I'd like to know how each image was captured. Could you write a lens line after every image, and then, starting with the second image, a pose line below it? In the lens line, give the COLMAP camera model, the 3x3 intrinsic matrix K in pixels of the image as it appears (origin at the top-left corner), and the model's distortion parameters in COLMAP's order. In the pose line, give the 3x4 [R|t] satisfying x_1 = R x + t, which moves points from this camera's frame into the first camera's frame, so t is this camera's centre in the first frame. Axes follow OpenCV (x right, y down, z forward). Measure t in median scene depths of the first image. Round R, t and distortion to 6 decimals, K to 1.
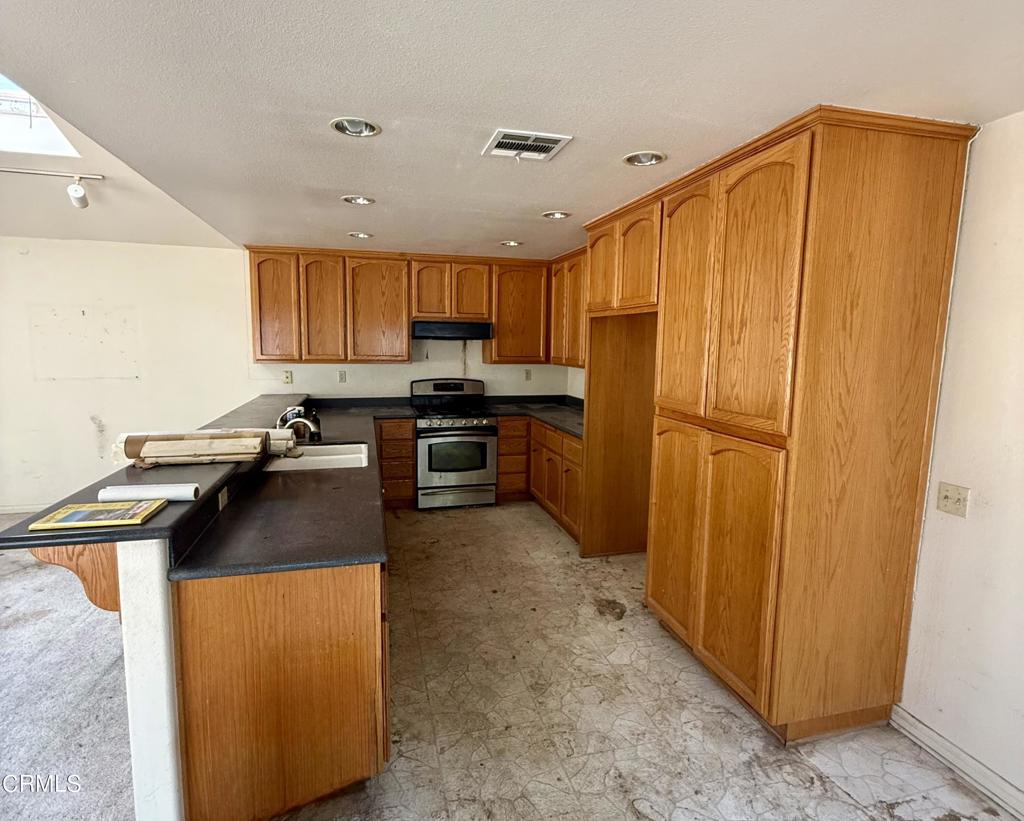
lens RADIAL K [[546.9, 0, 505.9], [0, 546.9, 410.0], [0, 0, 1]] dist [-0.010263, 0.012459]
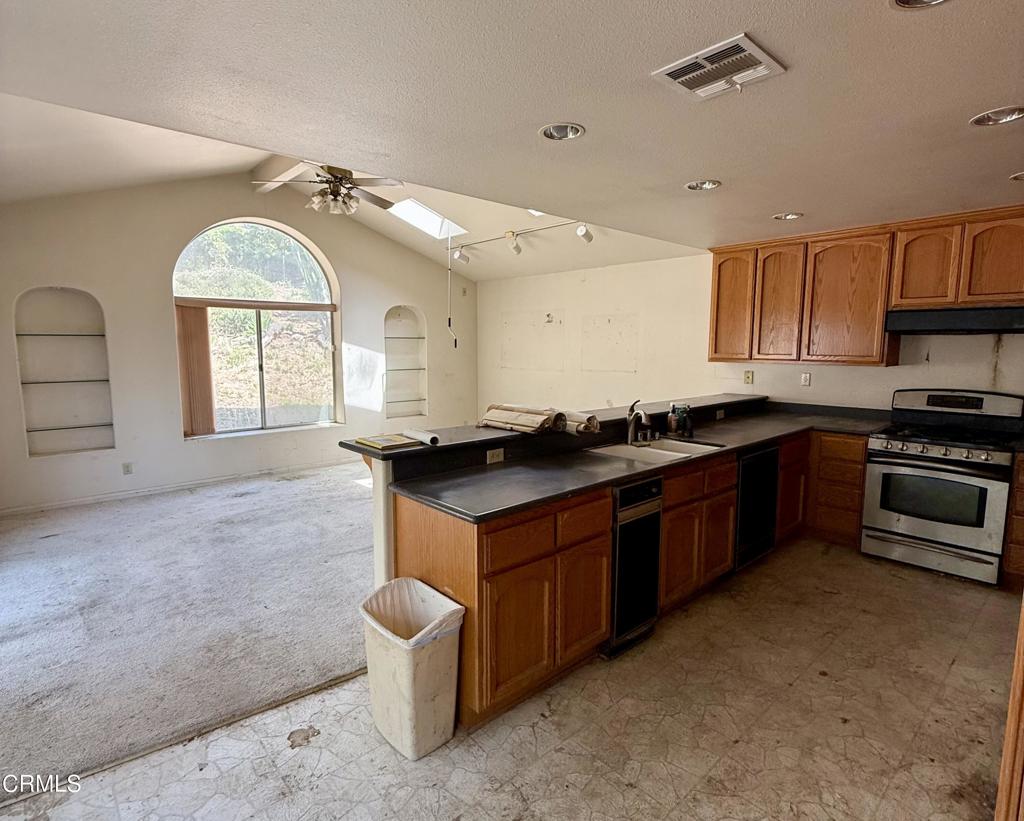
lens RADIAL K [[546.9, 0, 515.7], [0, 546.9, 411.3], [0, 0, 1]] dist [-0.010263, 0.012459]
pose [[0.456893, 0.095952, -0.884331, 0.294807], [-0.104948, 0.993036, 0.053524, -0.008974], [0.883309, 0.068354, 0.463781, 0.198193]]
